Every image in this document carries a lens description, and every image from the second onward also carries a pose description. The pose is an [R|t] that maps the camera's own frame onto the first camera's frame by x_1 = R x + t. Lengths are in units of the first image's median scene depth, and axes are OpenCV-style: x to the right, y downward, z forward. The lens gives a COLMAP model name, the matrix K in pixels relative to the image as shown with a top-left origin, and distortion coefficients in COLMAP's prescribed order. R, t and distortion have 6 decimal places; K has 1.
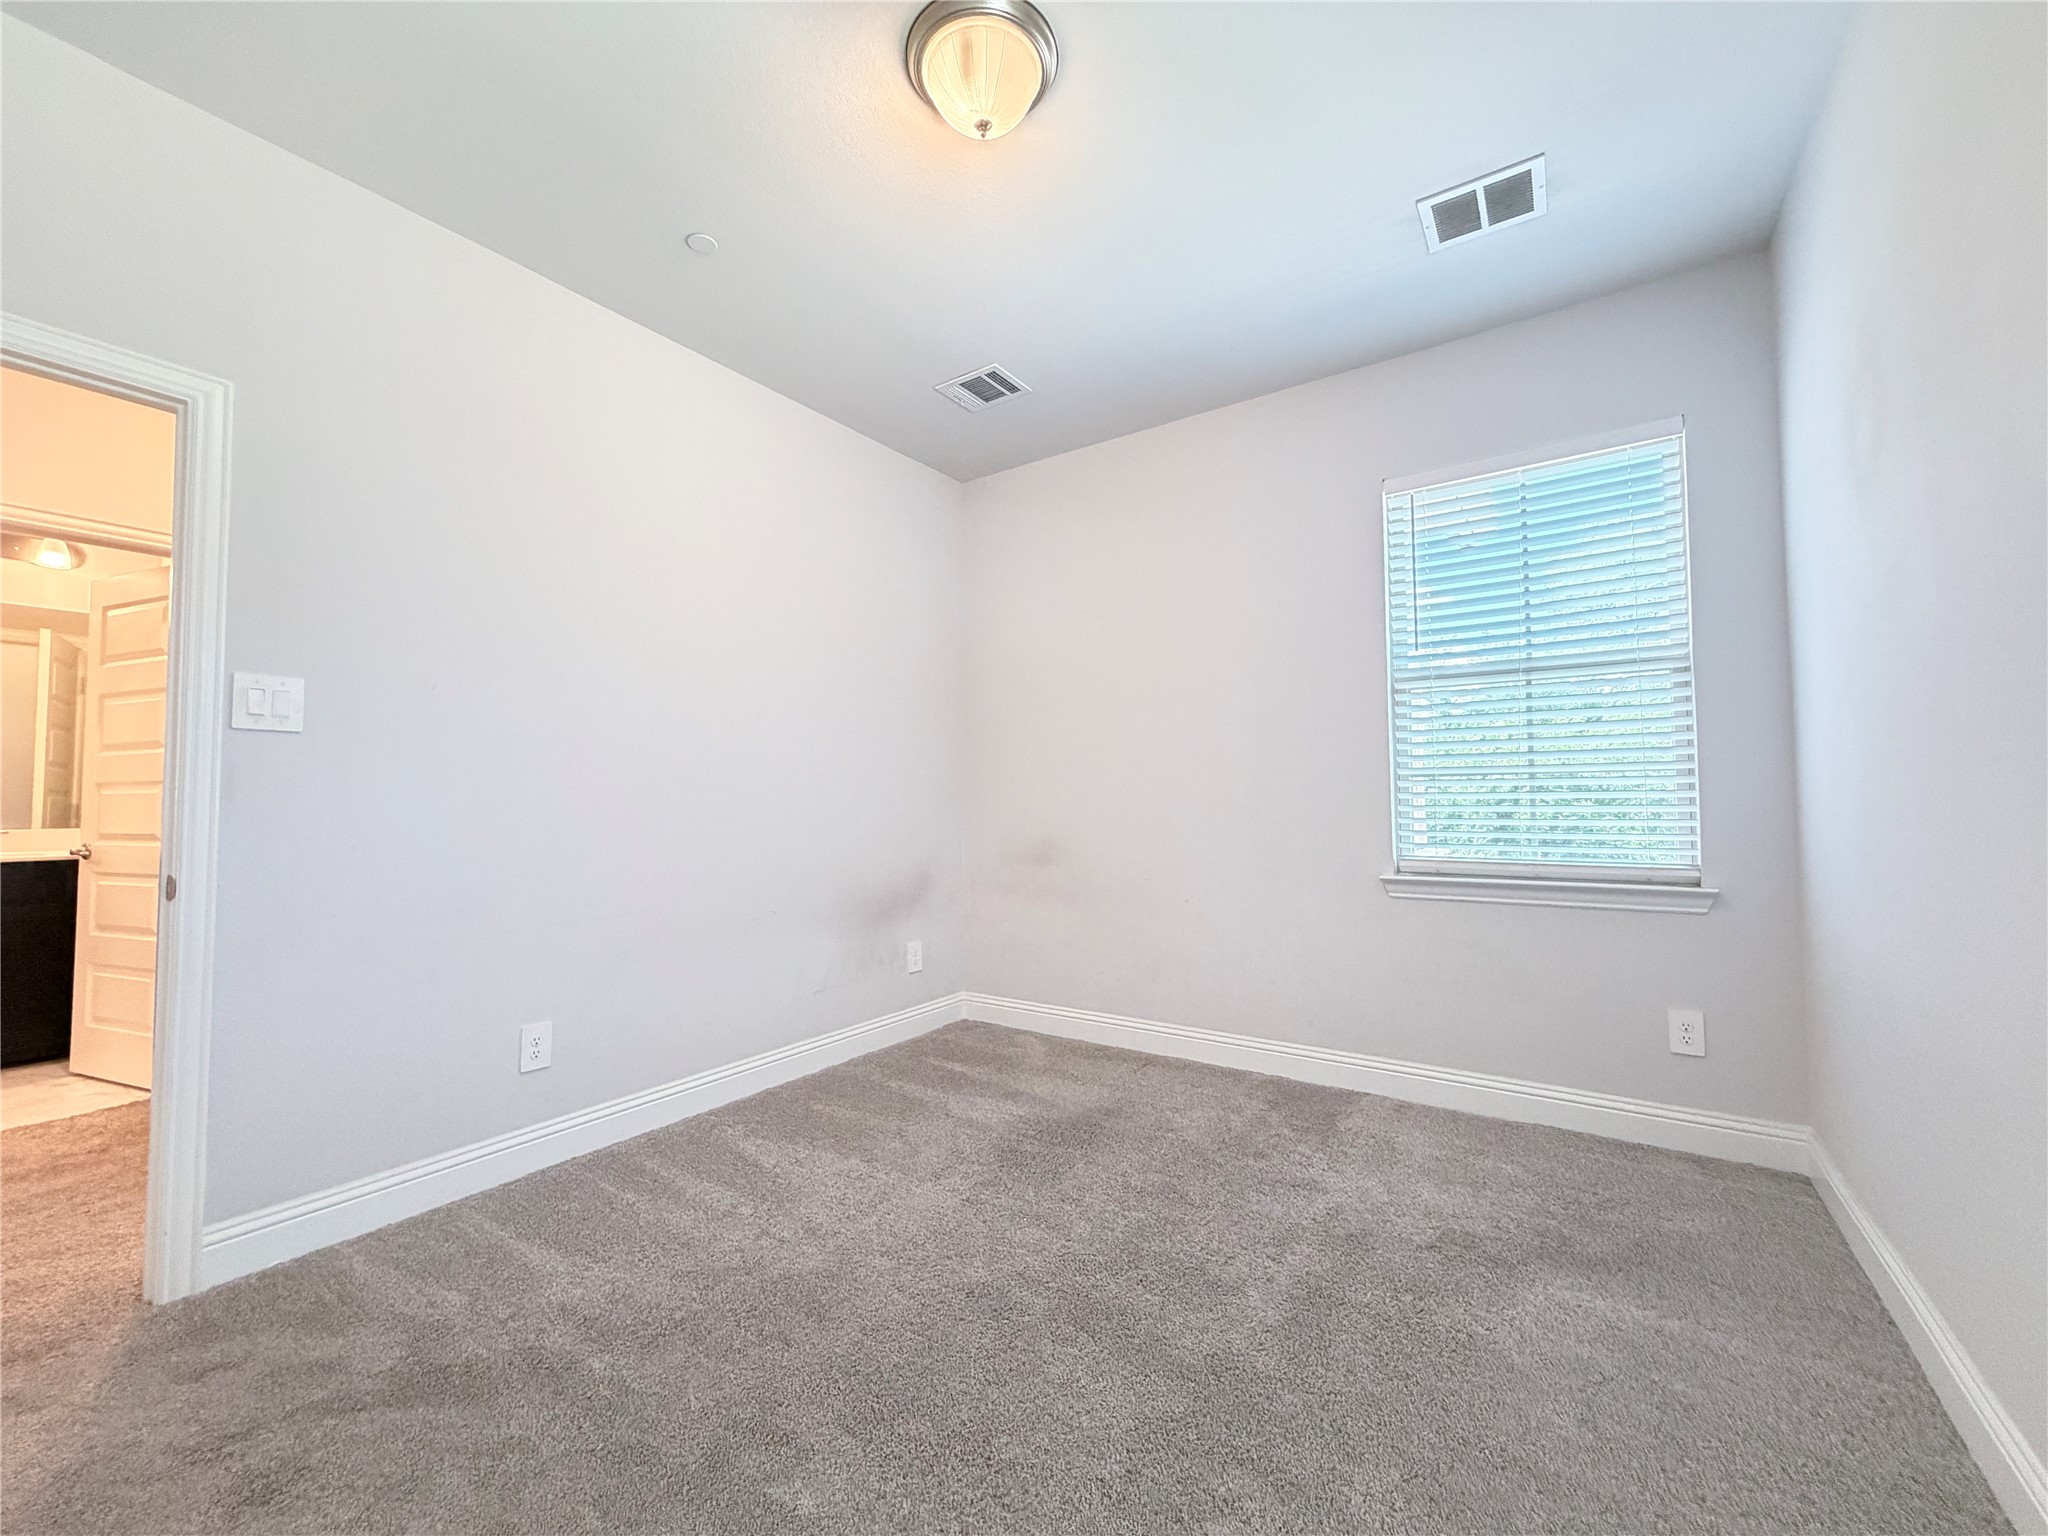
lens RADIAL K [[822.2, 0, 1020.6], [0, 822.2, 765.0], [0, 0, 1]] dist [0.001753, 0.000218]
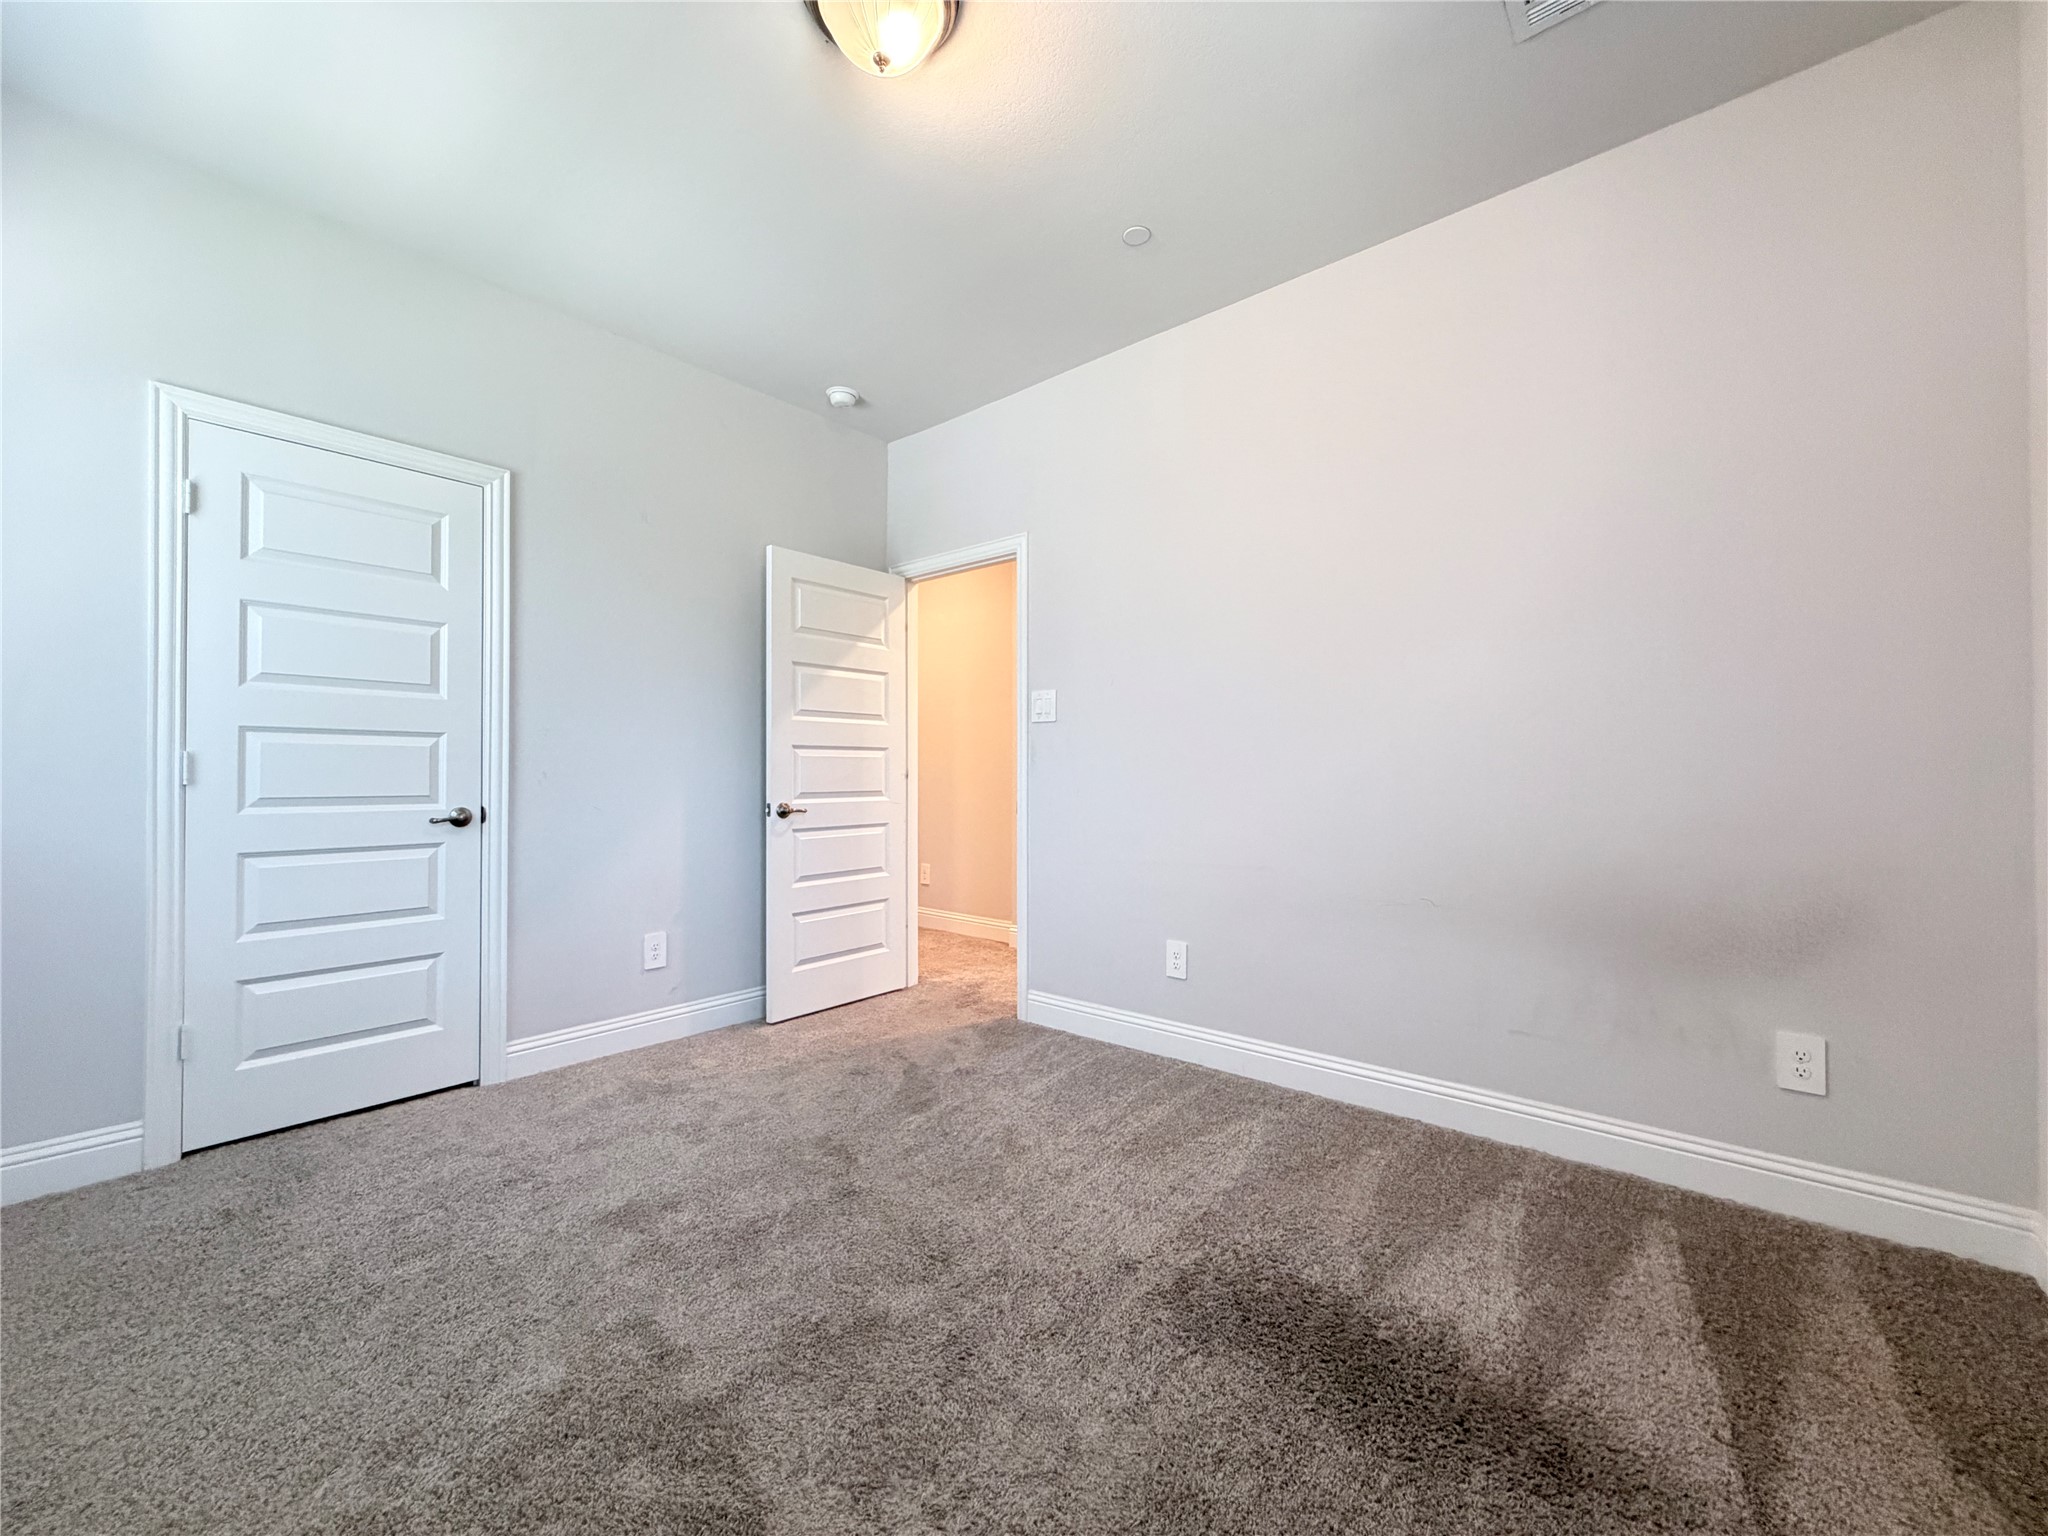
lens RADIAL K [[822.2, 0, 1020.6], [0, 822.2, 765.0], [0, 0, 1]] dist [0.001753, 0.000218]
pose [[-0.107029, -0.008774, -0.994217, 0.637994], [0.042122, 0.999023, -0.013351, 0.054802], [0.993363, -0.043307, -0.106555, 0.872772]]
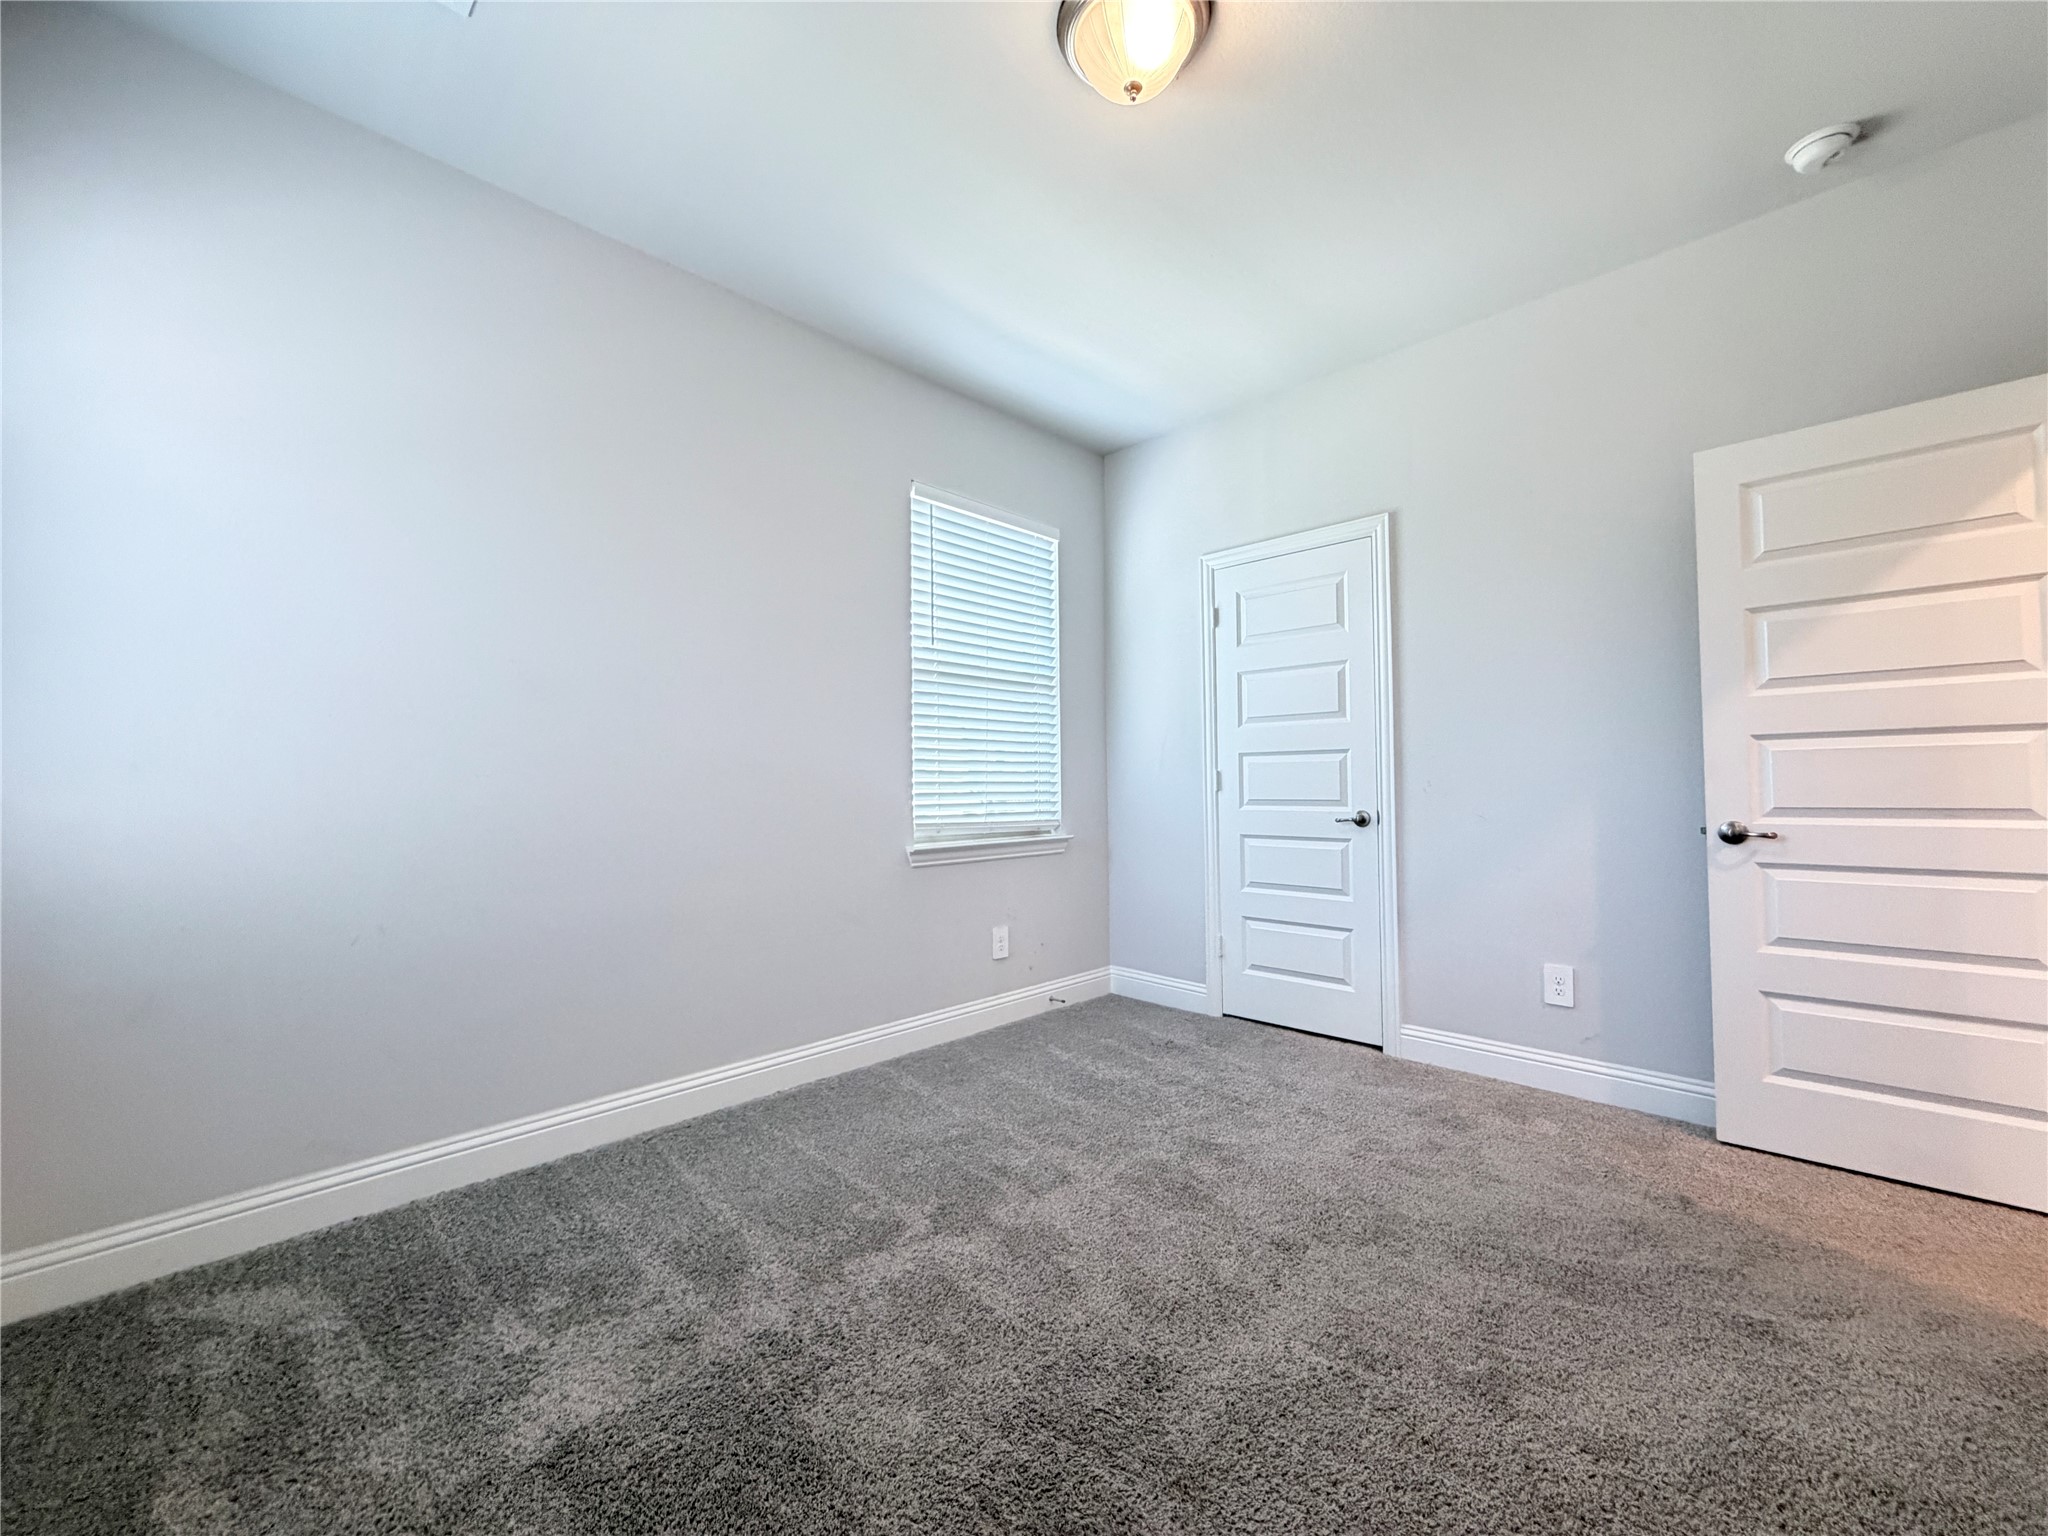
lens RADIAL K [[822.2, 0, 1020.6], [0, 822.2, 765.0], [0, 0, 1]] dist [0.001753, 0.000218]
pose [[-0.984141, 0.017405, 0.176531, -0.050794], [0.006032, 0.997883, -0.064757, 0.073751], [-0.177284, -0.062666, -0.982163, 1.385554]]
